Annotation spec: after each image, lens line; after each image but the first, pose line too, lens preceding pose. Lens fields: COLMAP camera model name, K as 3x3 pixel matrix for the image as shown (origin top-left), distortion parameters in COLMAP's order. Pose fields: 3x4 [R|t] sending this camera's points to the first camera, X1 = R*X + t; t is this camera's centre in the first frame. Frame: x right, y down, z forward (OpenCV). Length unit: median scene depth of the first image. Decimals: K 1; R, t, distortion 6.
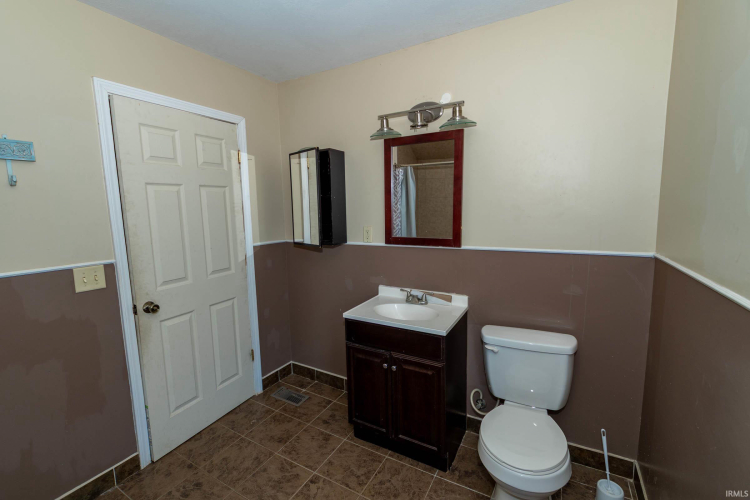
lens RADIAL K [[327.8, 0, 371.7], [0, 327.8, 247.6], [0, 0, 1]] dist [-0.004137, -0.000554]
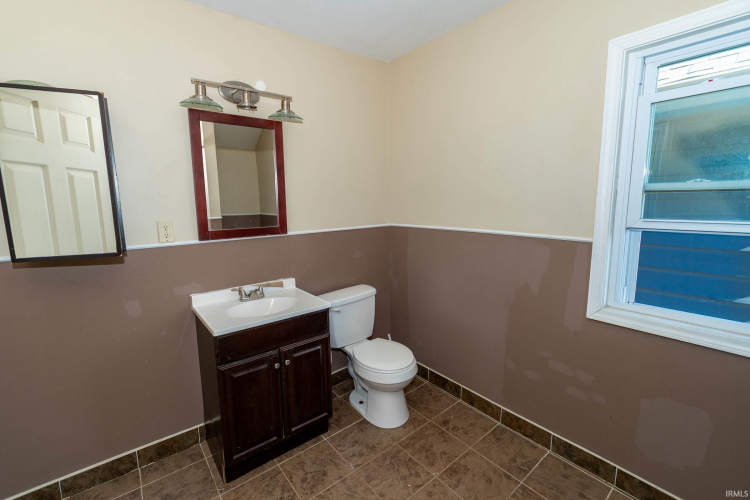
lens RADIAL K [[327.8, 0, 371.7], [0, 327.8, 247.6], [0, 0, 1]] dist [-0.004137, -0.000554]
pose [[0.363181, -0.122908, 0.923576, -0.629972], [0.125553, 0.988676, 0.082200, -0.008761], [-0.923220, 0.086104, 0.374500, 0.357518]]
